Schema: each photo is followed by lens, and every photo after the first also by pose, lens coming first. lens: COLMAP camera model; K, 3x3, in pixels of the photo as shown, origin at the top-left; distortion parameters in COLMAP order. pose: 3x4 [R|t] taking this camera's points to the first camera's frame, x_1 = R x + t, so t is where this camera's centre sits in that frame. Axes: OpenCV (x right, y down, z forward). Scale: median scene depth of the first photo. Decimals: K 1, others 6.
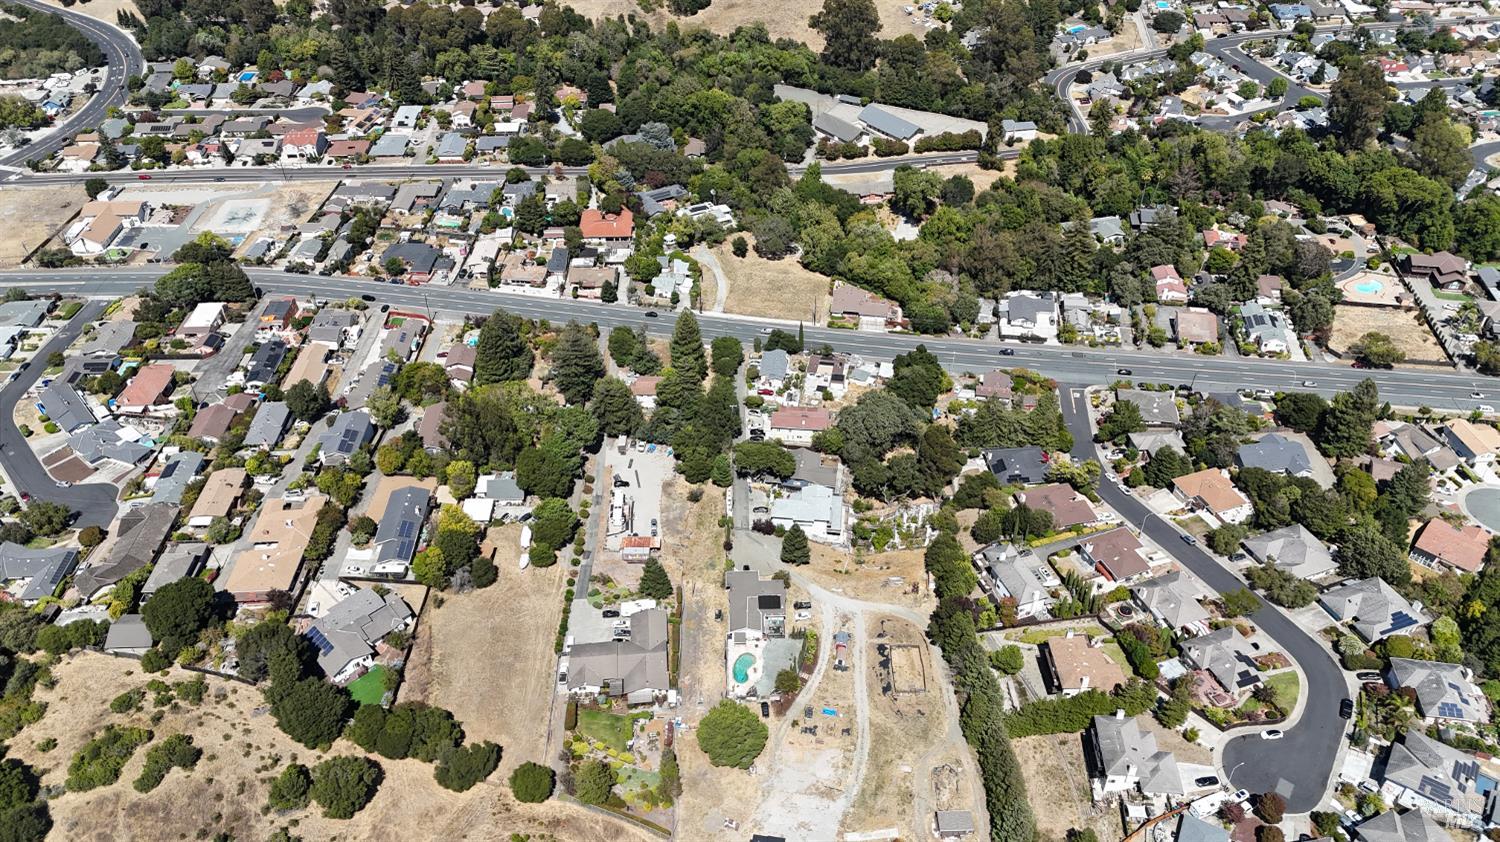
lens RADIAL K [[1096.8, 0, 753.8], [0, 1096.8, 423.1], [0, 0, 1]] dist [0.085708, -0.082178]
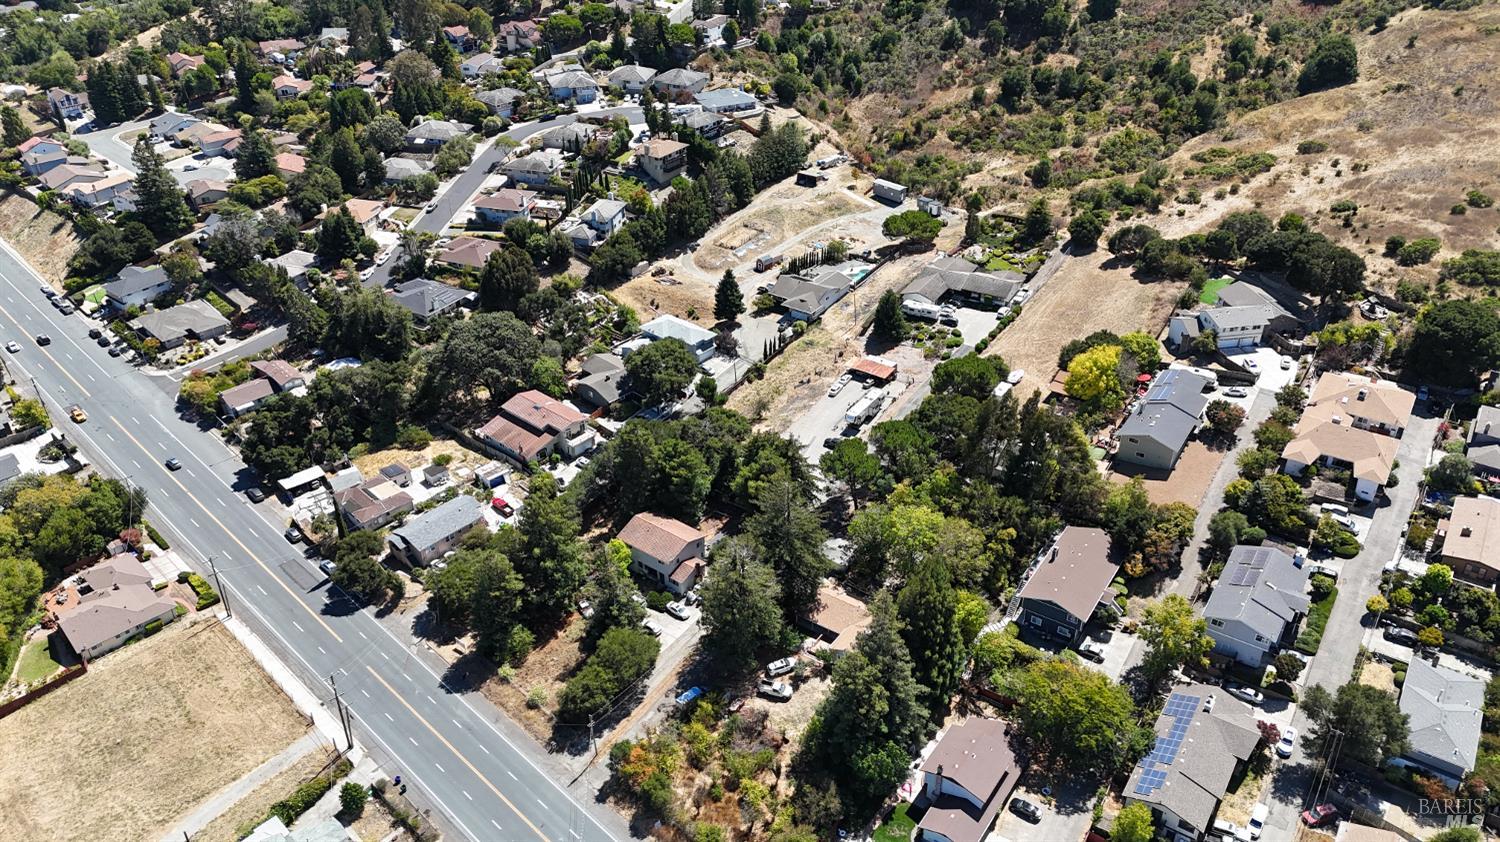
lens RADIAL K [[1096.8, 0, 753.8], [0, 1096.8, 423.1], [0, 0, 1]] dist [0.085708, -0.082178]
pose [[-0.811399, -0.297200, 0.503293, -0.476745], [0.375282, 0.395244, 0.838418, -0.613855], [-0.448102, 0.869169, -0.209166, 1.314010]]
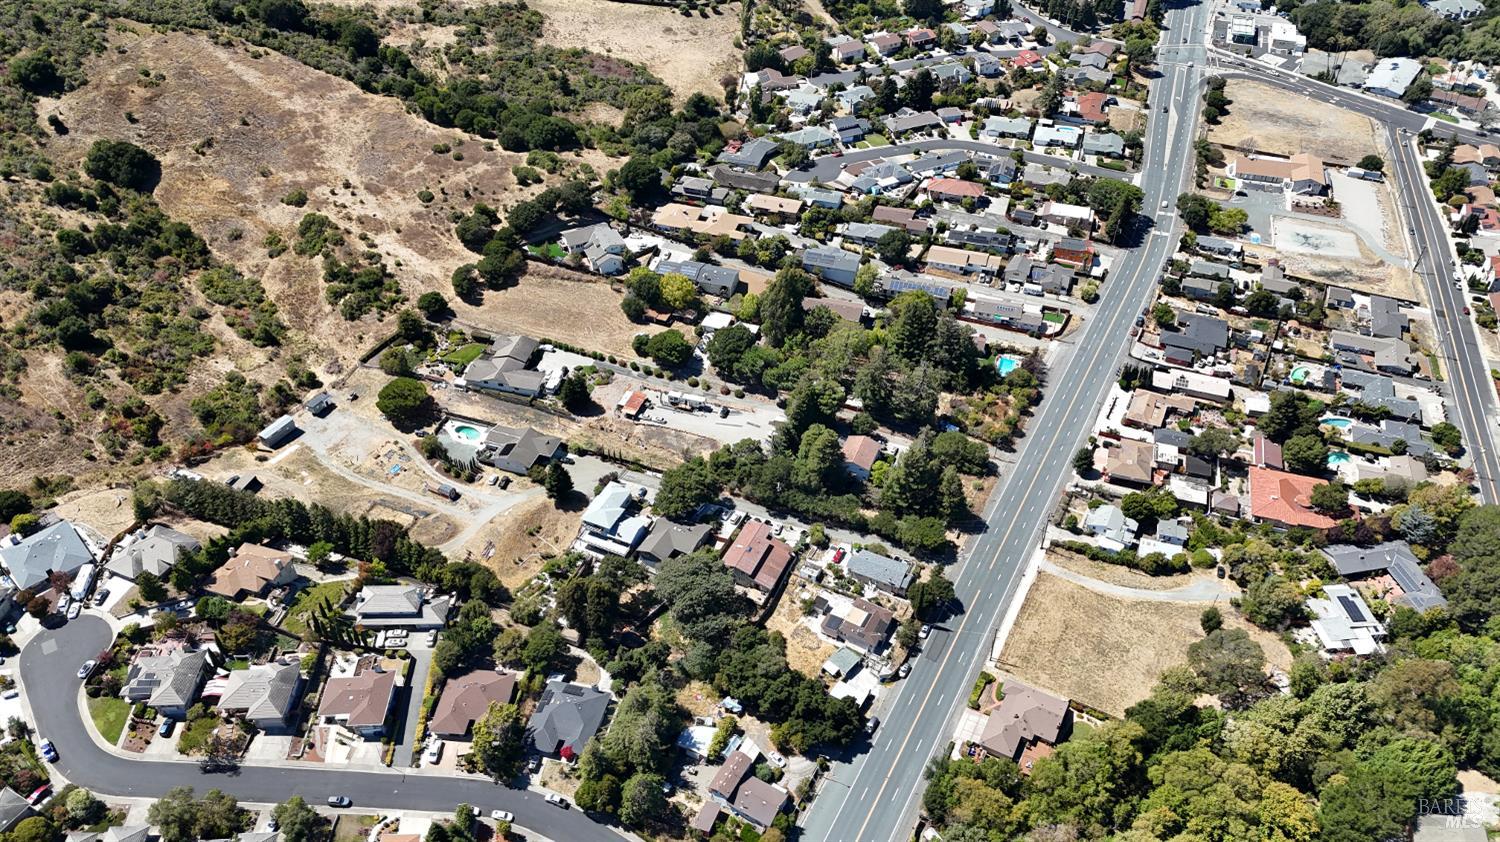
lens RADIAL K [[1096.8, 0, 753.8], [0, 1096.8, 423.1], [0, 0, 1]] dist [0.085708, -0.082178]
pose [[-0.328889, 0.625679, -0.707360, 0.718646], [-0.585742, 0.452391, 0.672494, -0.766609], [0.740769, 0.635506, 0.217701, 0.906334]]
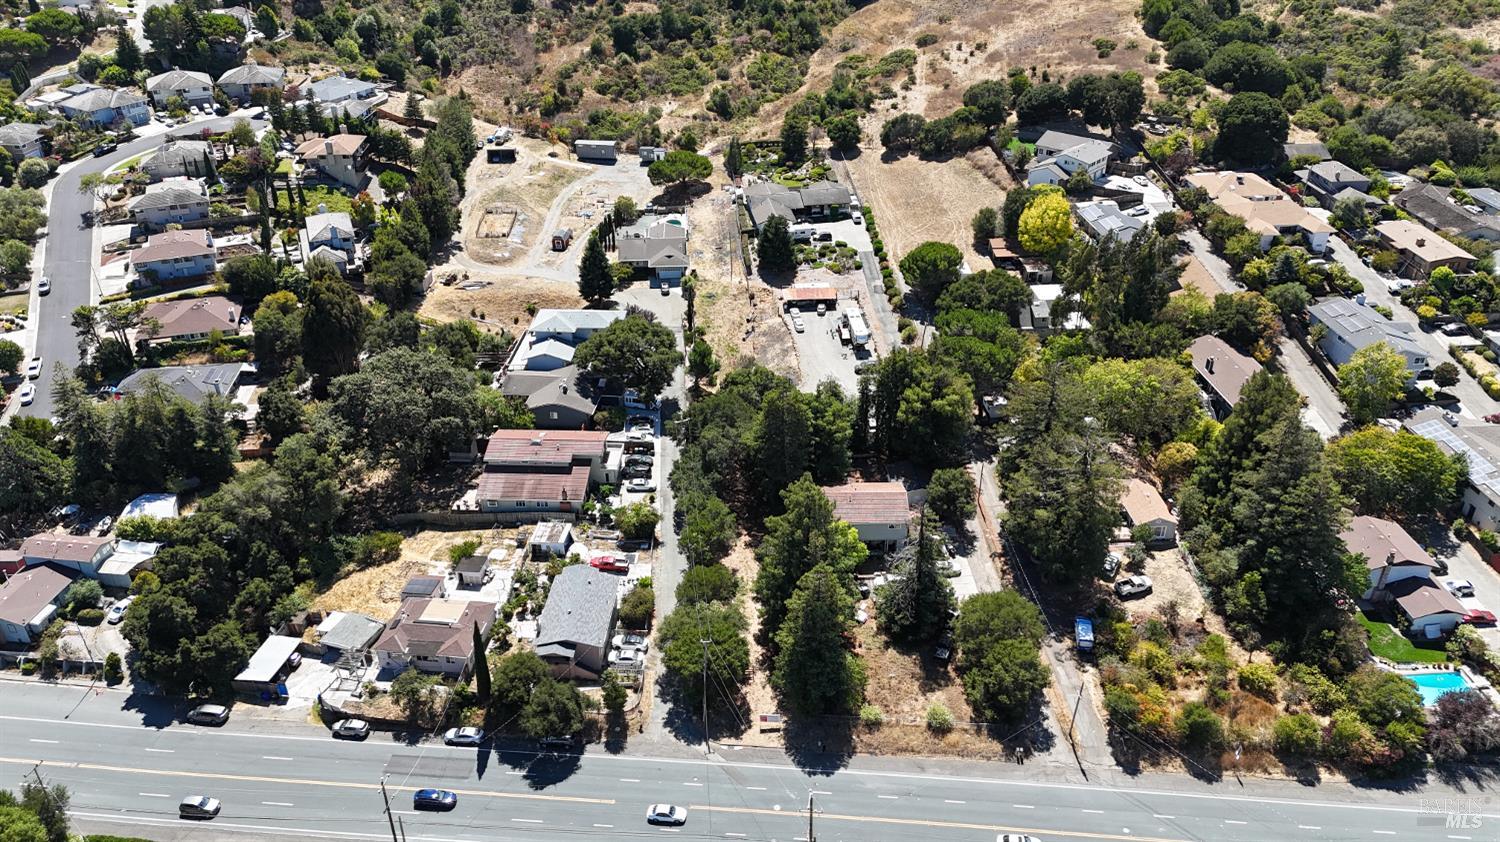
lens RADIAL K [[1096.8, 0, 753.8], [0, 1096.8, 423.1], [0, 0, 1]] dist [0.085708, -0.082178]
pose [[-0.998803, 0.036855, -0.032172, -0.042125], [-0.016876, 0.357711, 0.933680, -0.568973], [0.045919, 0.933105, -0.356661, 1.415151]]
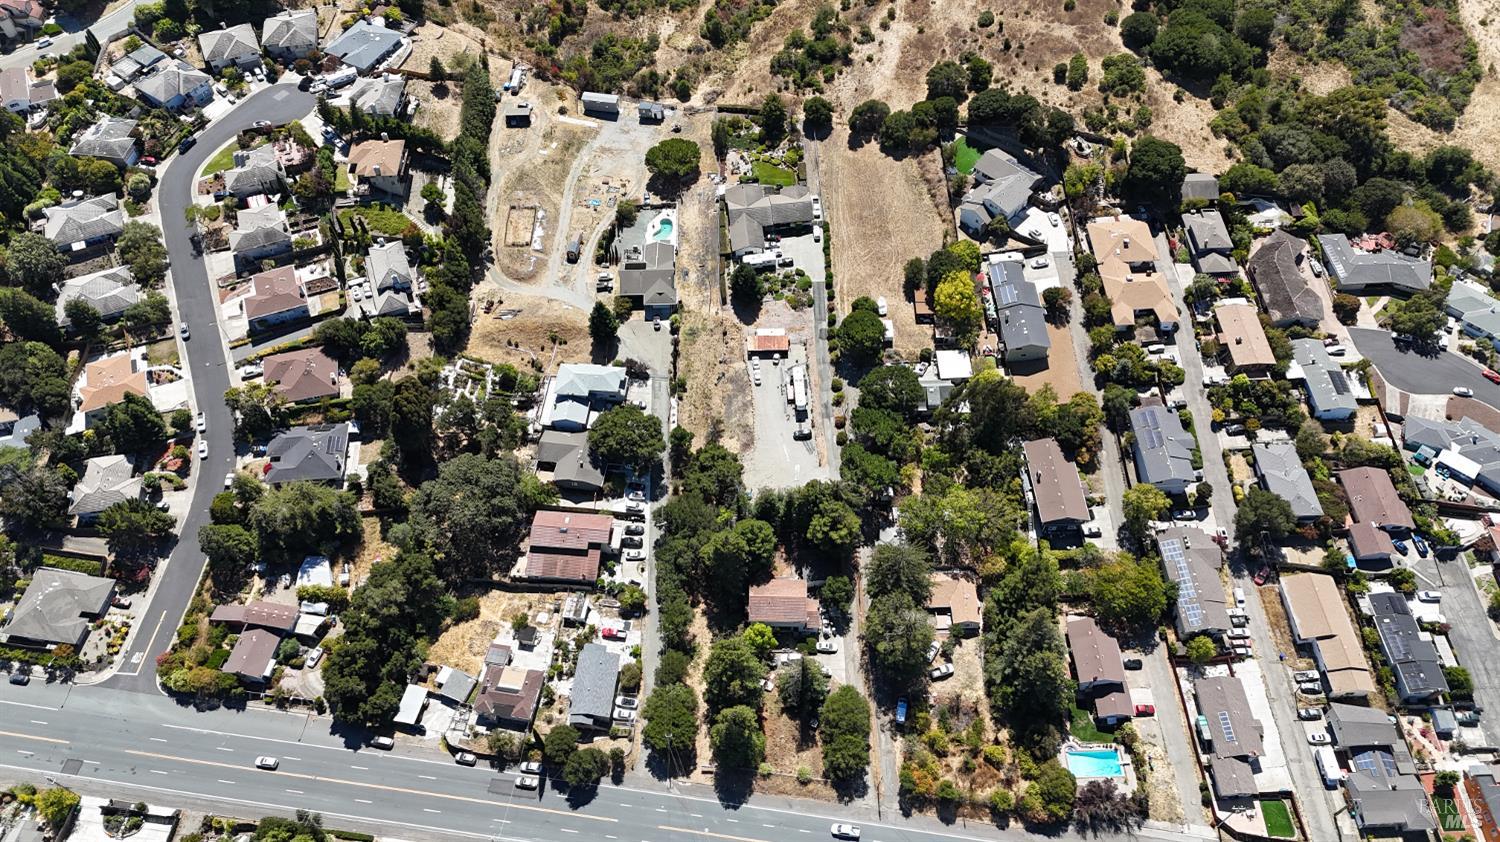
lens RADIAL K [[1096.8, 0, 753.8], [0, 1096.8, 423.1], [0, 0, 1]] dist [0.085708, -0.082178]
pose [[-0.999754, 0.019171, 0.011187, -0.106155], [0.010291, -0.046176, 0.998880, -0.874929], [0.019666, 0.998749, 0.045967, 1.084627]]
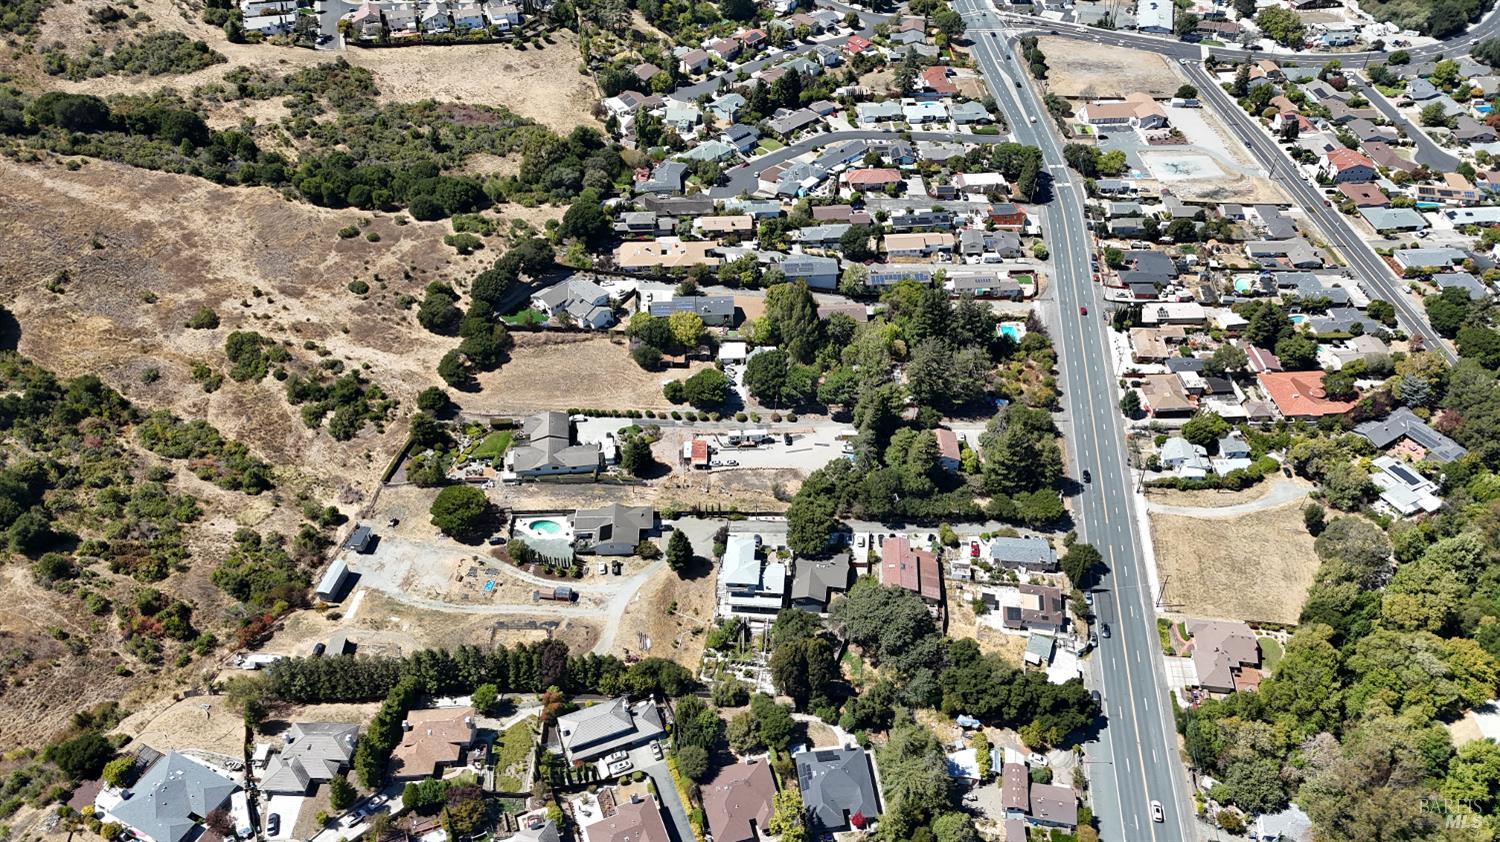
lens RADIAL K [[1096.8, 0, 753.8], [0, 1096.8, 423.1], [0, 0, 1]] dist [0.085708, -0.082178]
pose [[0.024875, 0.659566, -0.751235, 0.737029], [-0.620329, 0.599478, 0.505786, -0.520809], [0.783947, 0.453431, 0.424060, 0.600877]]
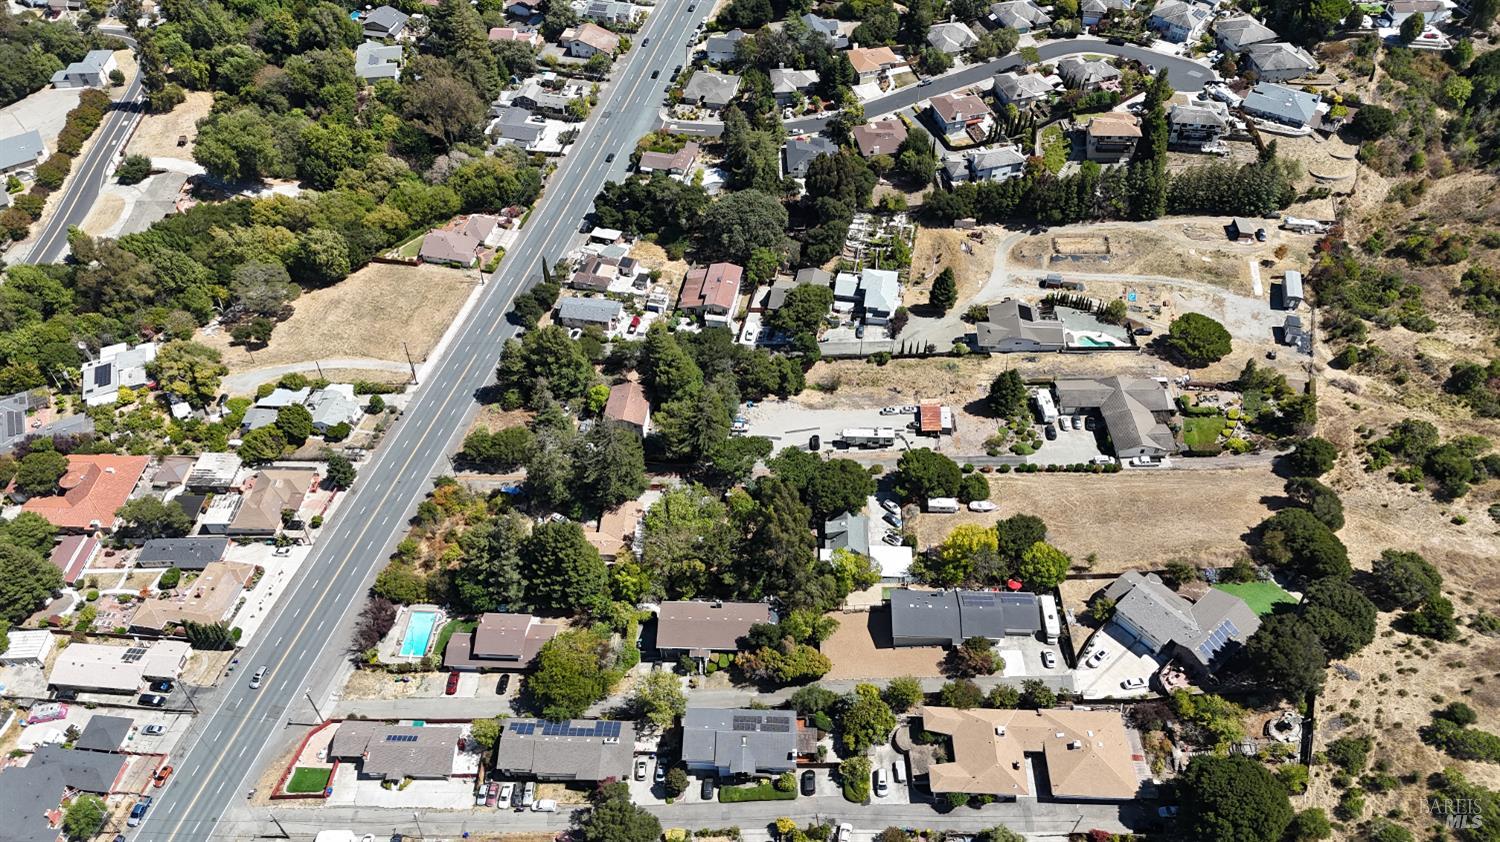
lens RADIAL K [[1096.8, 0, 753.8], [0, 1096.8, 423.1], [0, 0, 1]] dist [0.085708, -0.082178]
pose [[0.069348, -0.717777, 0.692811, -0.760106], [0.627466, 0.571290, 0.529069, -0.459394], [-0.775550, 0.398026, 0.489998, 0.725930]]
